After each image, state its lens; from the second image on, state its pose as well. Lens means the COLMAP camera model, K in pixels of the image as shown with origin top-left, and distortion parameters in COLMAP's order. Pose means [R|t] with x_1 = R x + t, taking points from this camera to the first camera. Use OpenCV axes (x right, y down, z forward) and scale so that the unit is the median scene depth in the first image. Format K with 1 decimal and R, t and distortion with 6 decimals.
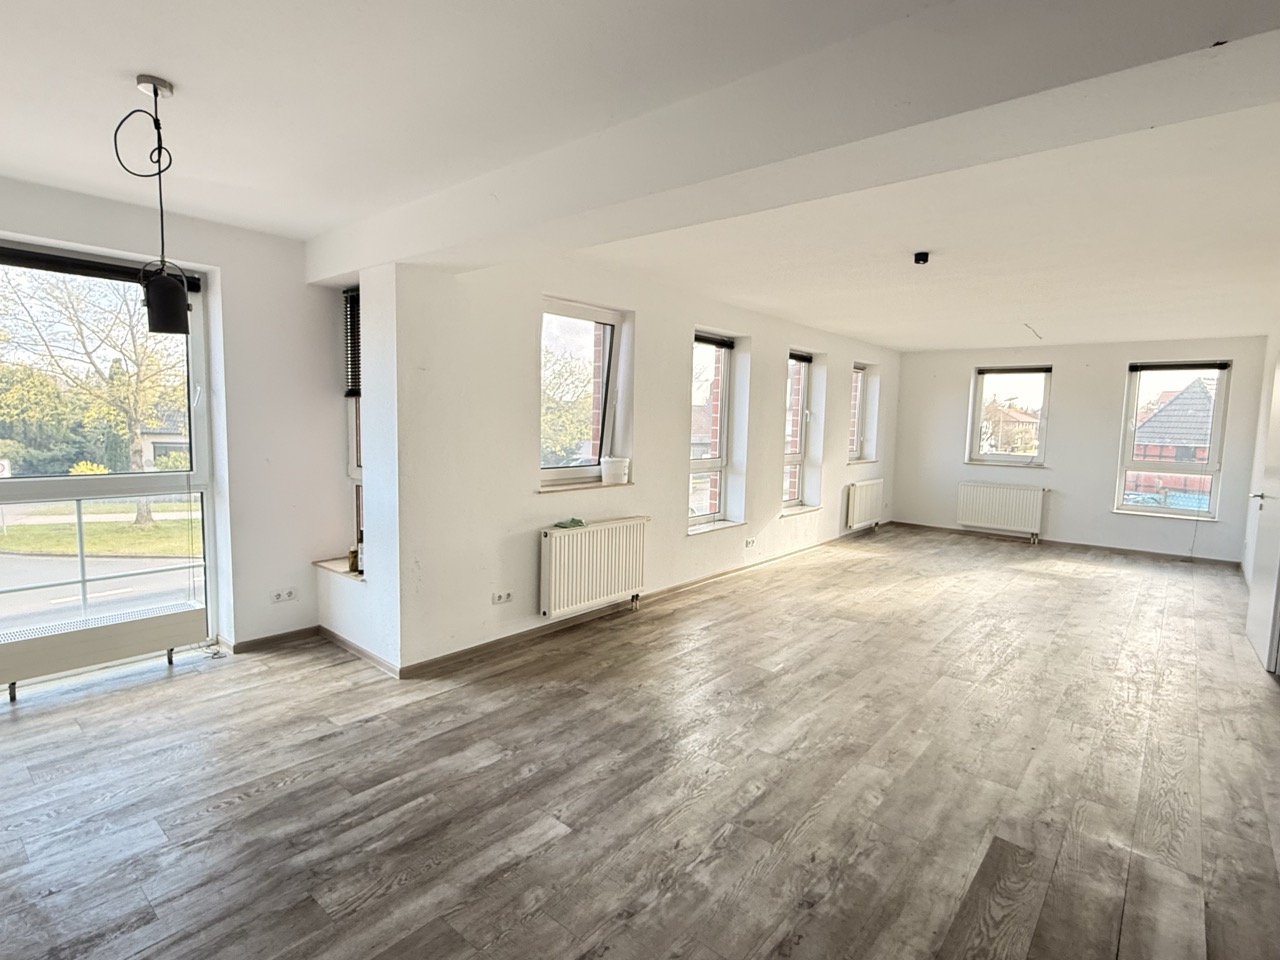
lens RADIAL K [[642.5, 0, 640.0], [0, 642.5, 480.0], [0, 0, 1]] dist [-0.019227, 0.000806]
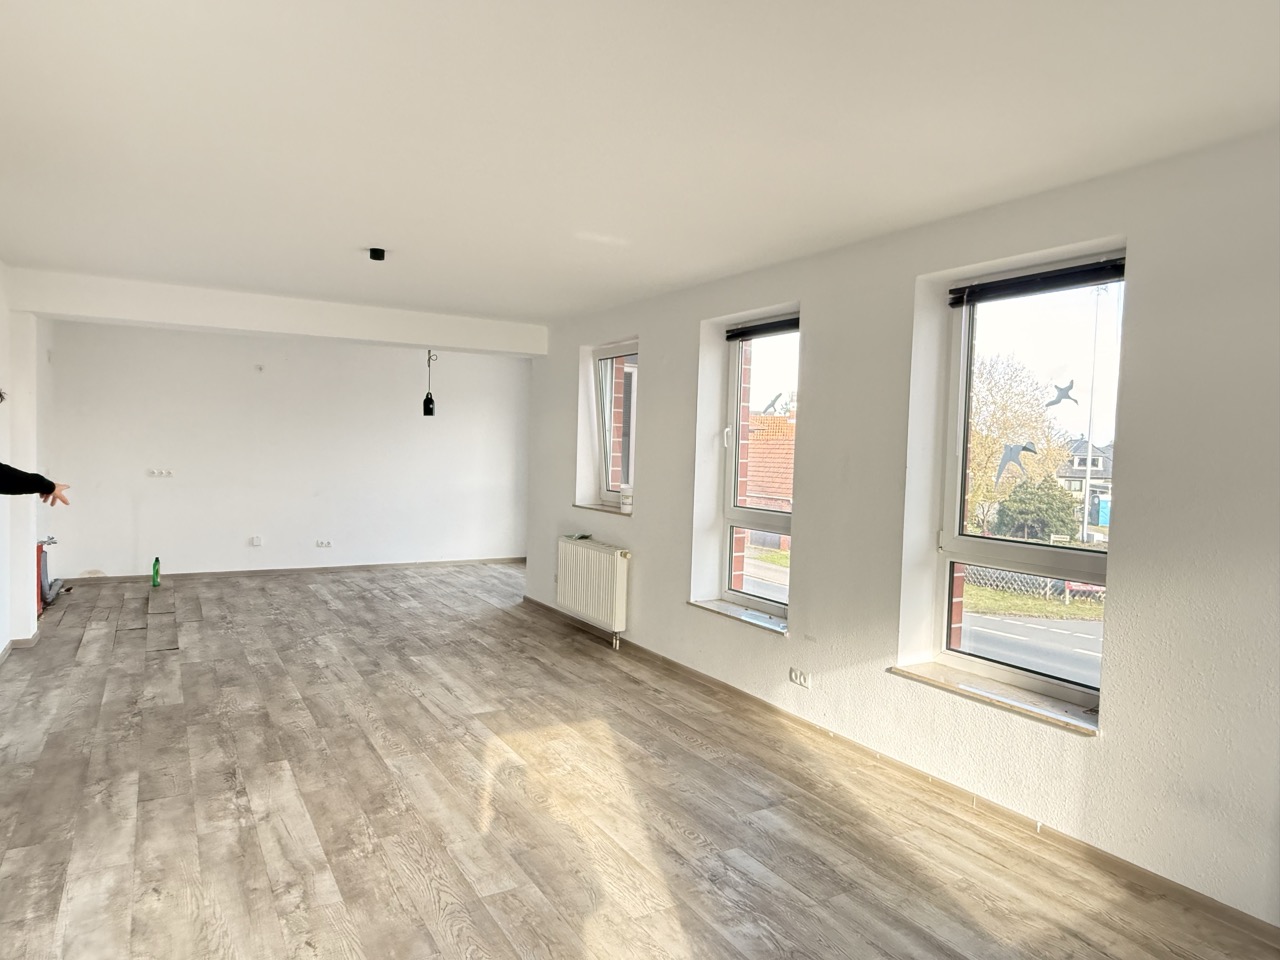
lens RADIAL K [[836.0, 0, 640.0], [0, 836.0, 480.0], [0, 0, 1]] dist [-0.002902, -0.003784]
pose [[-0.332628, 0.005590, -0.943042, 0.679617], [-0.127681, 0.990508, 0.050907, -0.065173], [0.934375, 0.137341, -0.328757, 0.844029]]
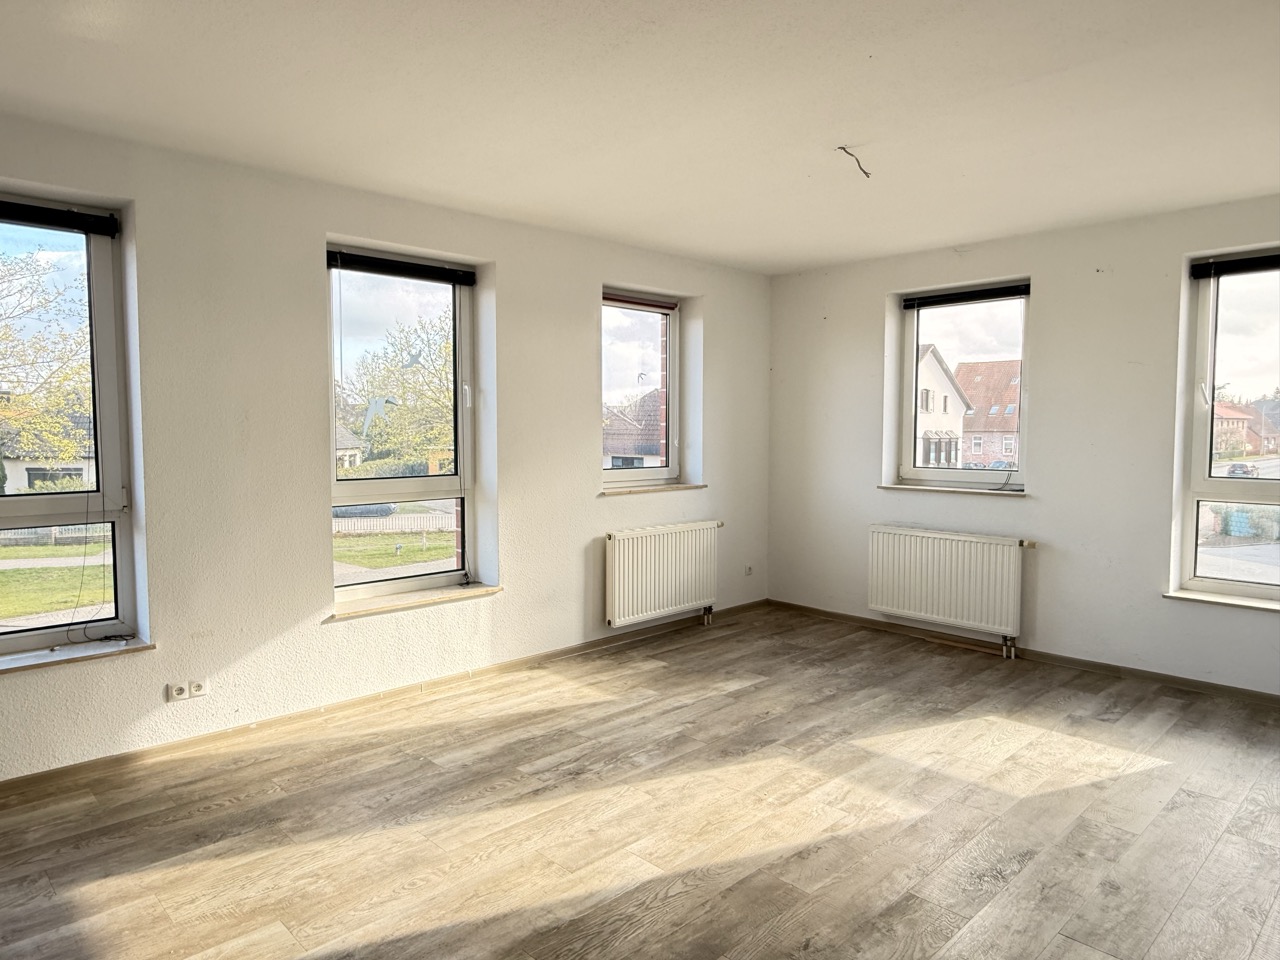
lens RADIAL K [[836.0, 0, 640.0], [0, 836.0, 480.0], [0, 0, 1]] dist [-0.002902, -0.003784]
pose [[0.996546, -0.015983, -0.081488, 0.402606], [0.013338, 0.999369, -0.032906, -0.014386], [0.081962, 0.031705, 0.996131, 0.364191]]
